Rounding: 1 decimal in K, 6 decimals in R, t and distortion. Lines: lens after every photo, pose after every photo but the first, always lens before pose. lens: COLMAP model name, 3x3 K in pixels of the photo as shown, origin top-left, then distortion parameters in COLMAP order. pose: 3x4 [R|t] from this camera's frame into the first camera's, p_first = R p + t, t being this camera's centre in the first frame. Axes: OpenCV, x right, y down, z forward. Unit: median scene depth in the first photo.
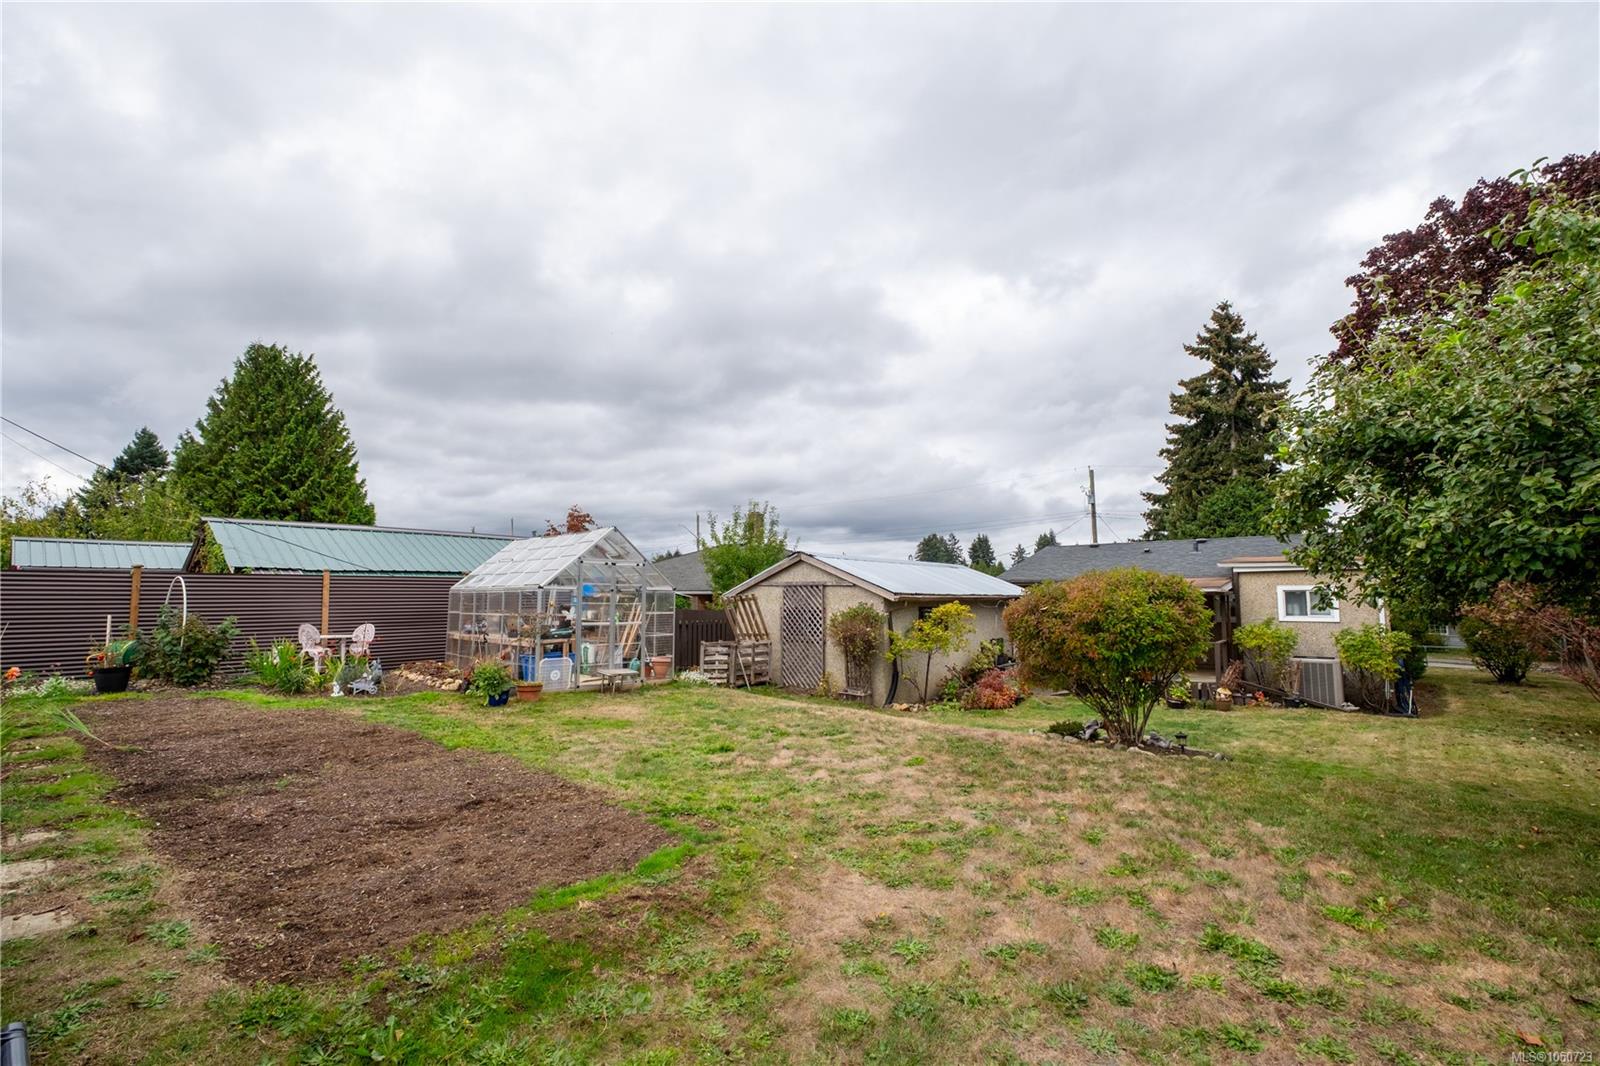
lens RADIAL K [[684.6, 0, 809.0], [0, 684.6, 532.2], [0, 0, 1]] dist [-0.001691, -0.000003]
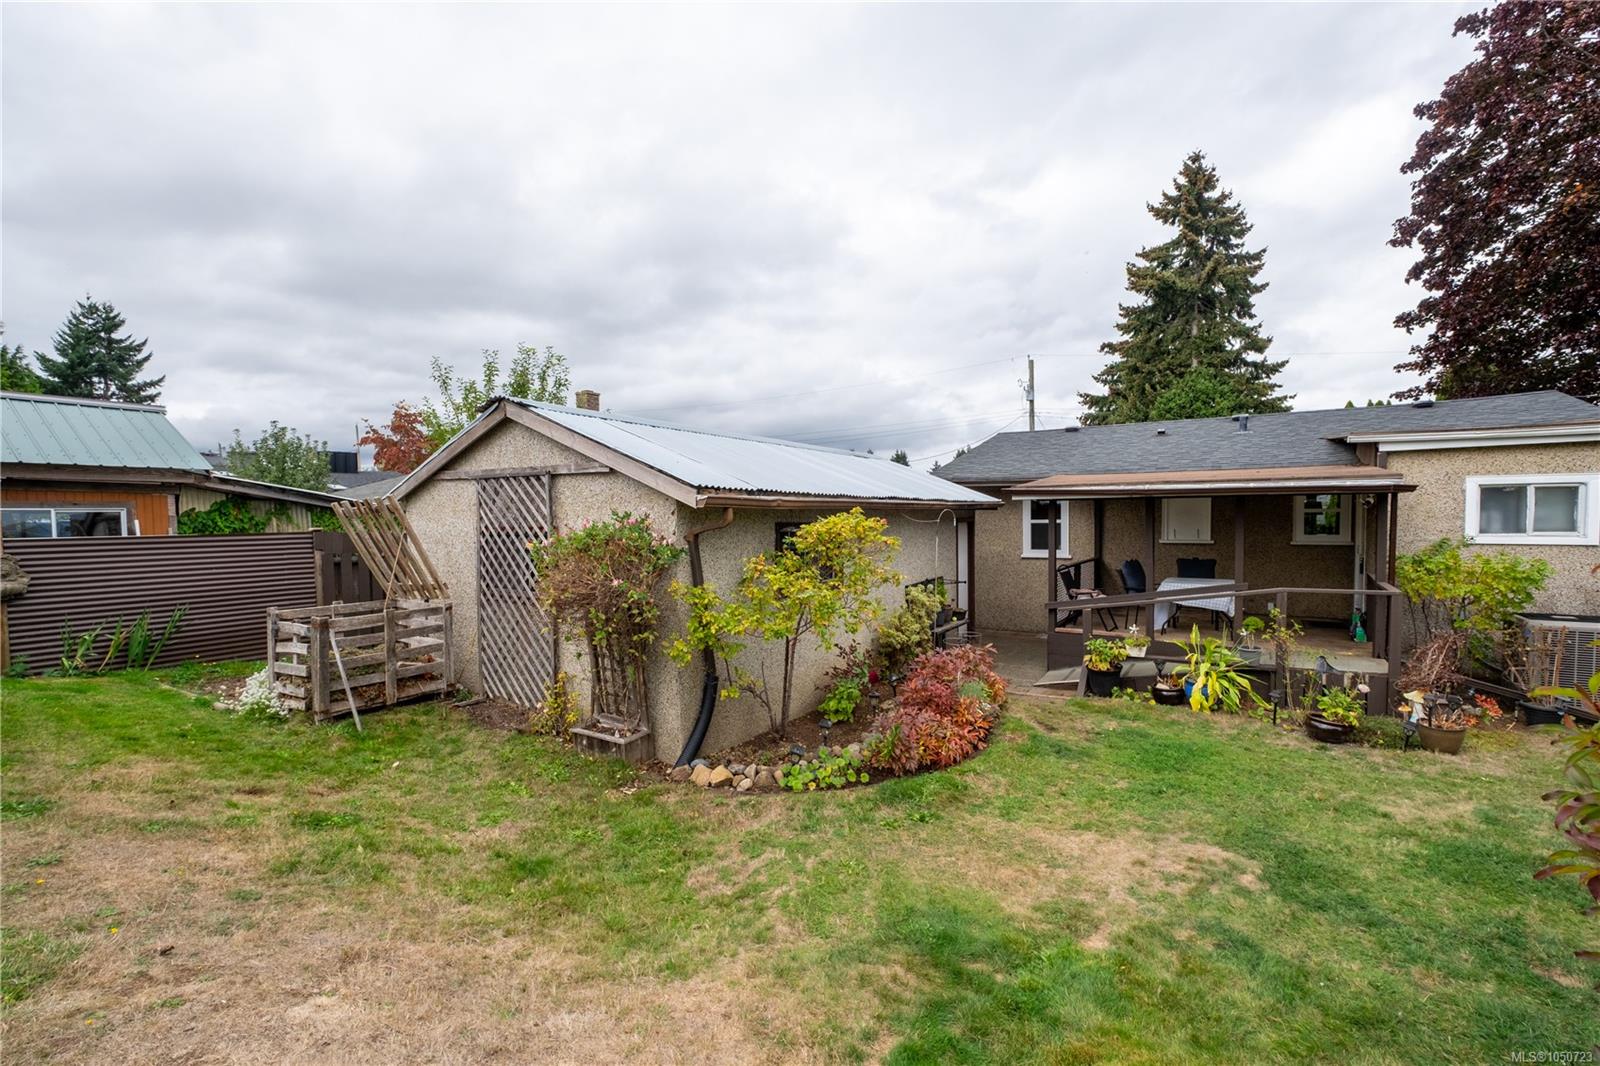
lens RADIAL K [[697.0, 0, 807.2], [0, 697.0, 538.4], [0, 0, 1]] dist [0.000820, 0.000468]
pose [[0.993205, -0.011936, 0.115763, 0.097366], [-0.002940, 0.991835, 0.127490, 0.046244], [-0.116340, -0.126964, 0.985061, 0.414633]]
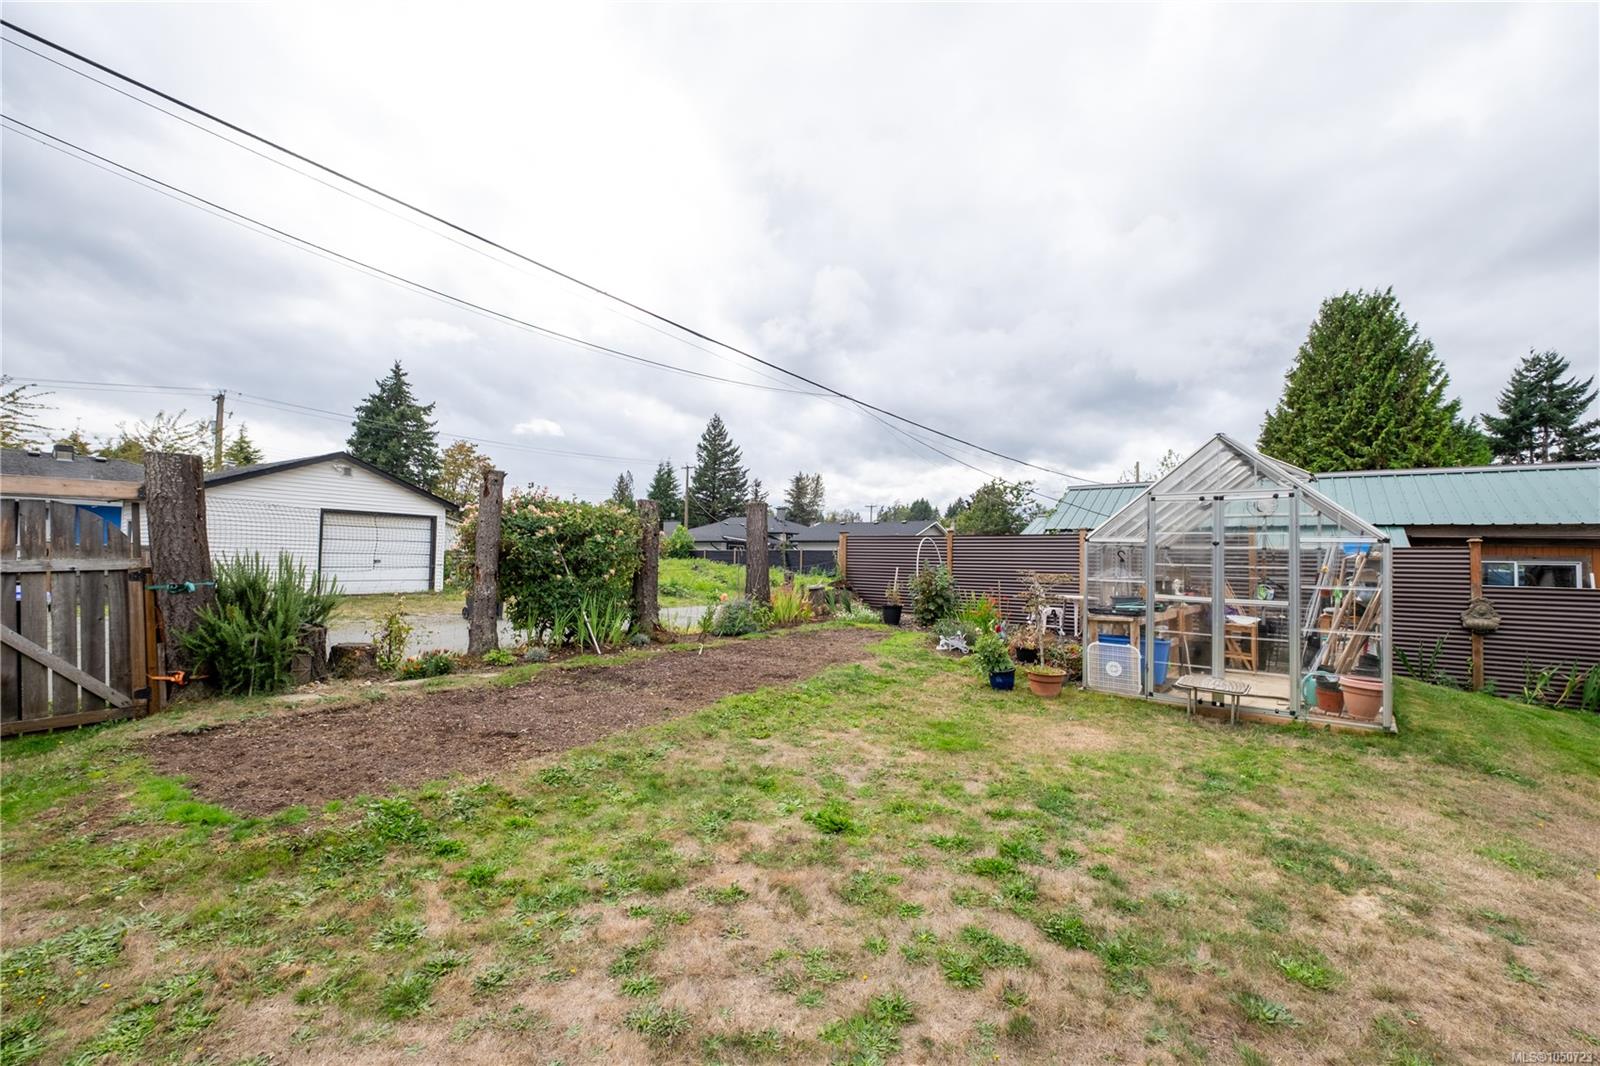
lens RADIAL K [[687.5, 0, 807.3], [0, 687.5, 542.9], [0, 0, 1]] dist [-0.004165, -0.000651]
pose [[0.080052, -0.018054, -0.996627, 0.145739], [0.077411, 0.996929, -0.011842, 0.035590], [0.993780, -0.076202, 0.081204, 0.335058]]
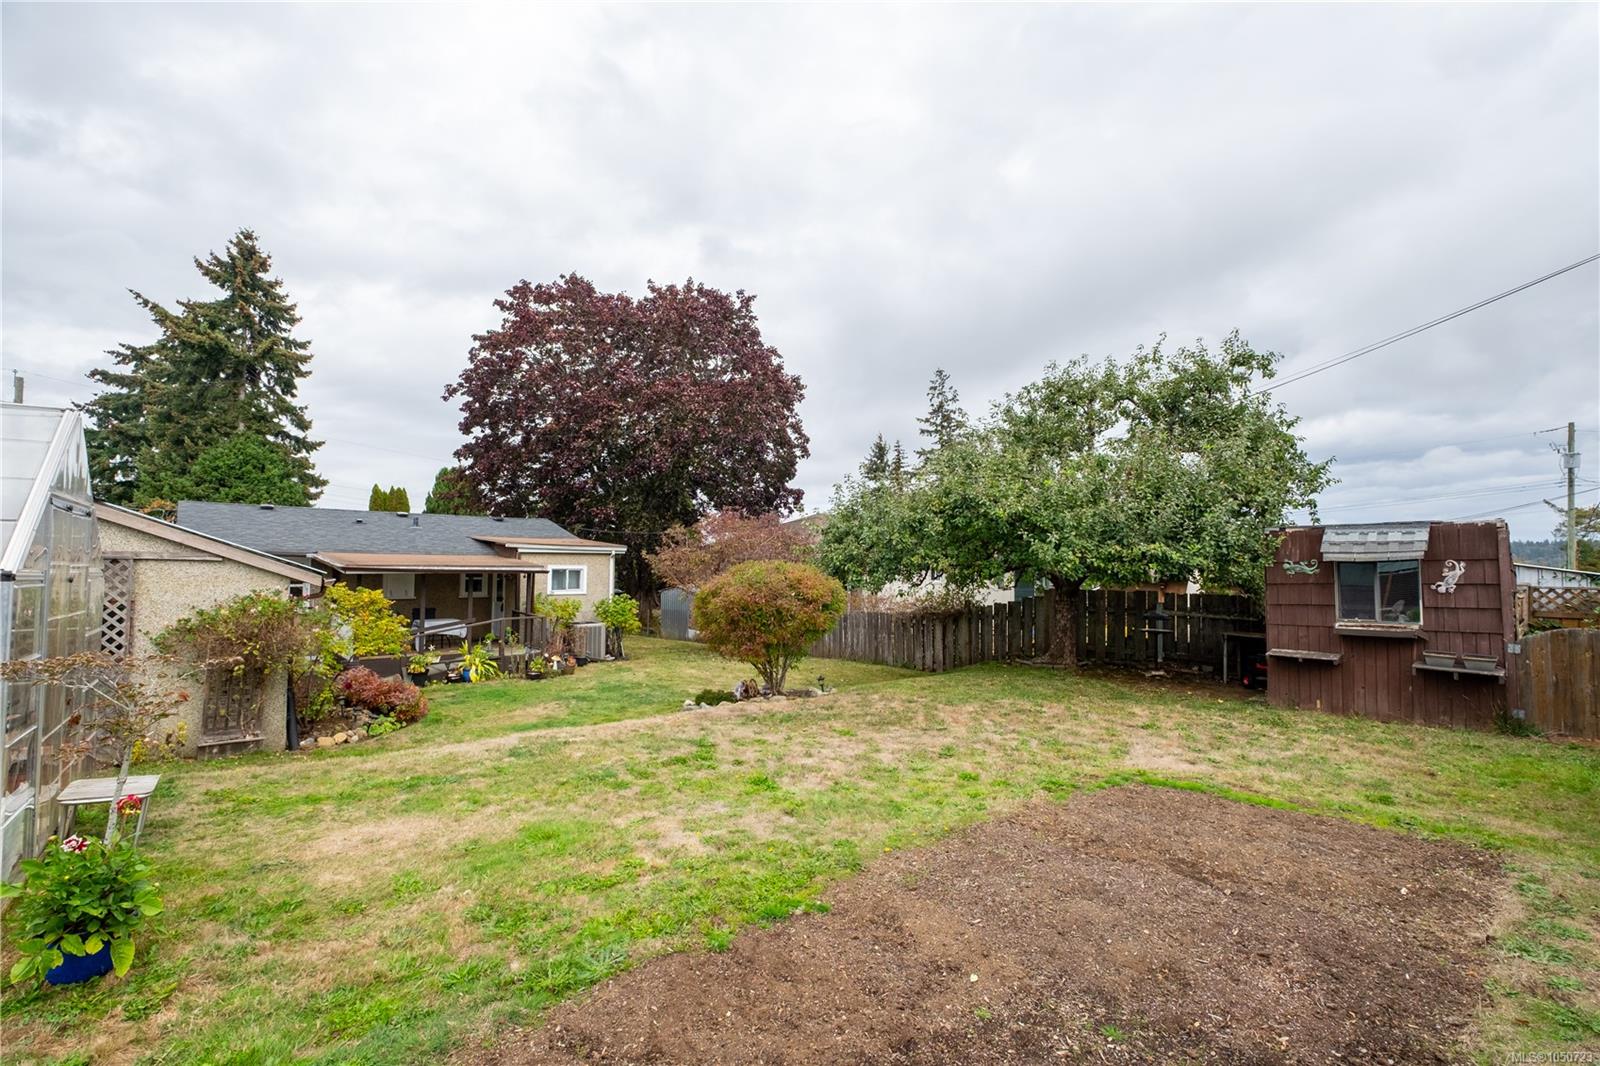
lens RADIAL K [[693.8, 0, 802.7], [0, 693.8, 536.1], [0, 0, 1]] dist [-0.001721, 0.000026]
pose [[0.160628, 0.048089, 0.985843, -0.326964], [-0.102724, 0.994203, -0.031760, 0.017463], [-0.981655, -0.096168, 0.164637, 0.298091]]
